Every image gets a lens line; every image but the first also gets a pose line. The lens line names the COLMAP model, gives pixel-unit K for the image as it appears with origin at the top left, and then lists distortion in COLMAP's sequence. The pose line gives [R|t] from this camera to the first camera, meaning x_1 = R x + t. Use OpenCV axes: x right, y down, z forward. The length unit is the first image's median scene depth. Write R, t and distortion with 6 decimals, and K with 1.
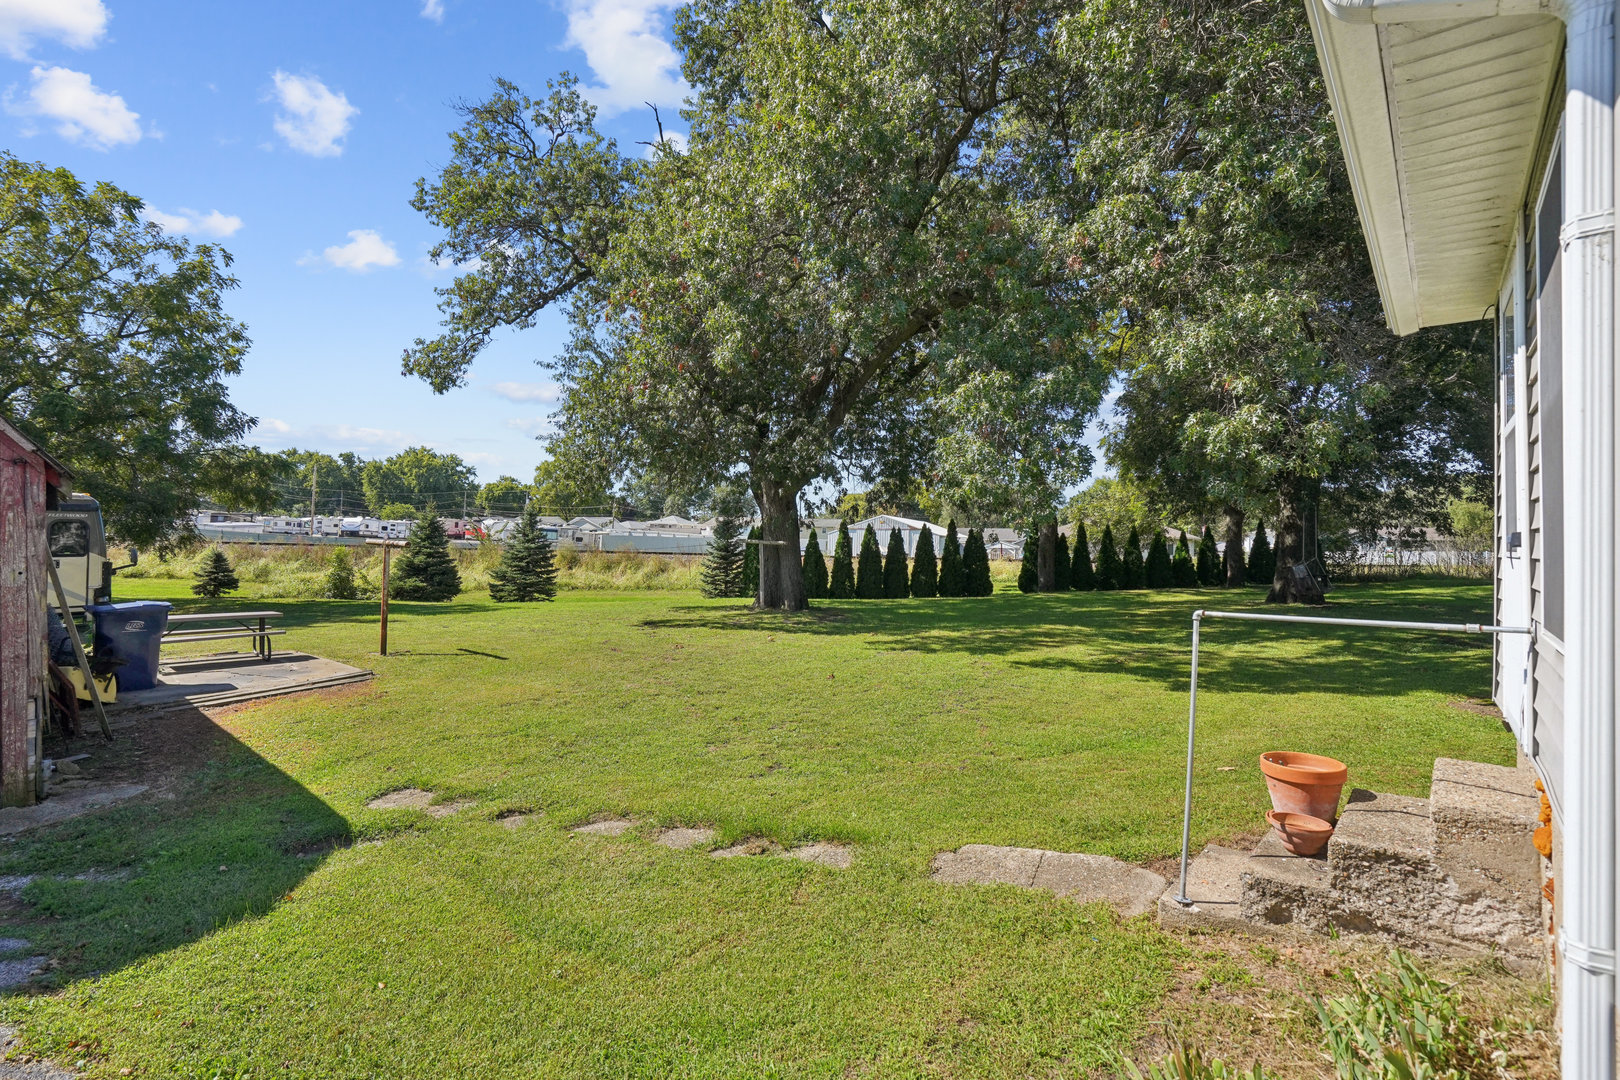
lens RADIAL K [[756.7, 0, 805.8], [0, 756.7, 511.0], [0, 0, 1]] dist [0.003674, 0.000279]
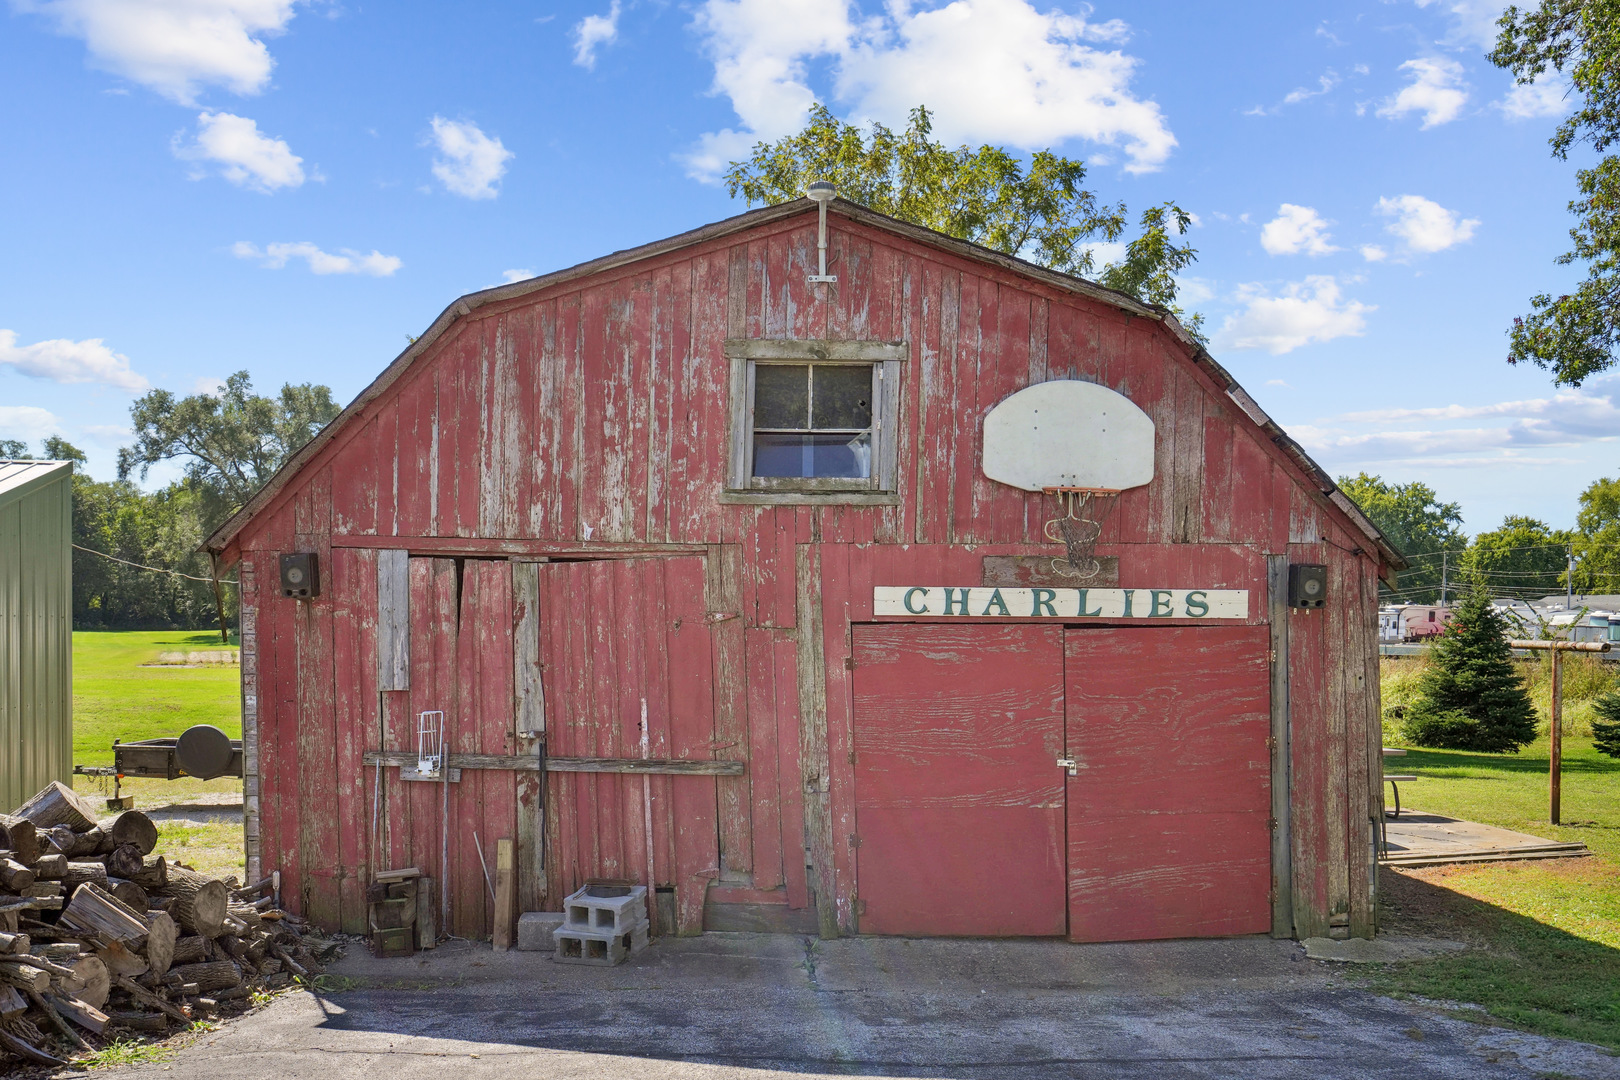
lens RADIAL K [[1471.0, 0, 807.7], [0, 1471.0, 670.7], [0, 0, 1]] dist [-0.006365, 0.000000]
pose [[0.684431, 0.004297, -0.729065, -0.042209], [0.036364, 0.998537, 0.040022, -0.003237], [0.728170, -0.053904, 0.683273, -0.115853]]
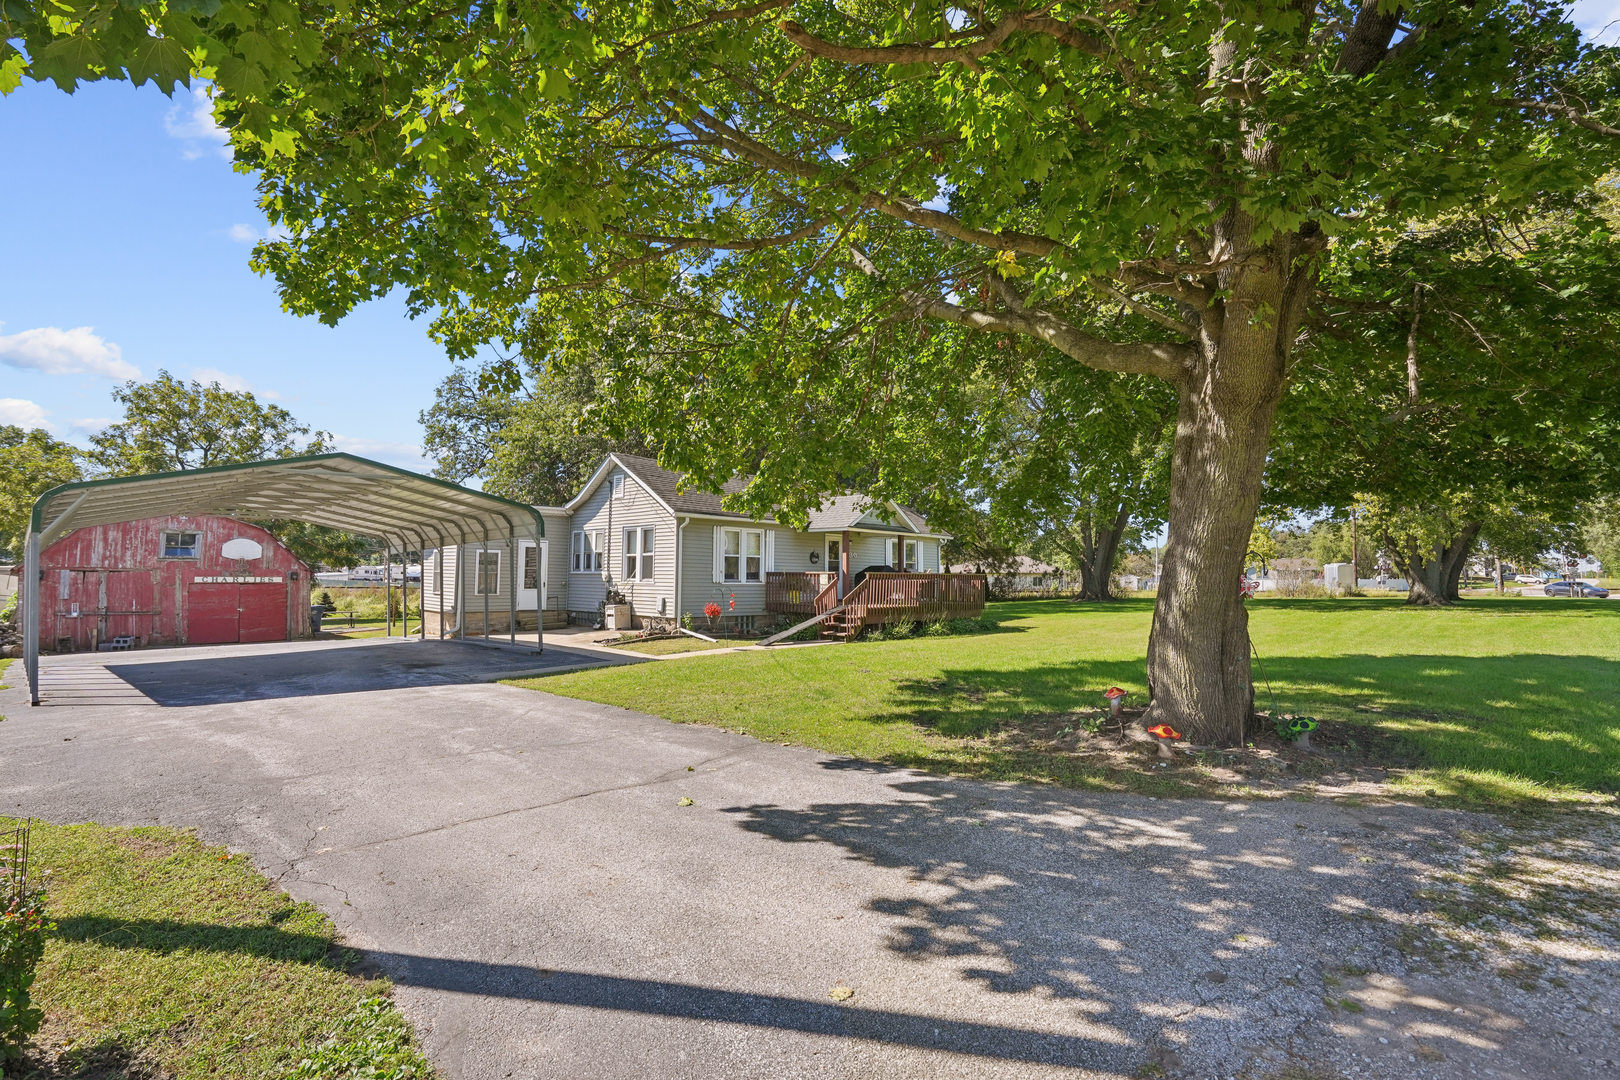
lens RADIAL K [[756.7, 0, 815.7], [0, 756.7, 534.3], [0, 0, 1]] dist [0.003674, 0.000279]
pose [[0.997516, -0.020830, -0.067297, 0.487695], [0.019628, 0.999637, -0.018461, -0.026256], [0.067658, 0.017095, 0.997562, -0.688403]]
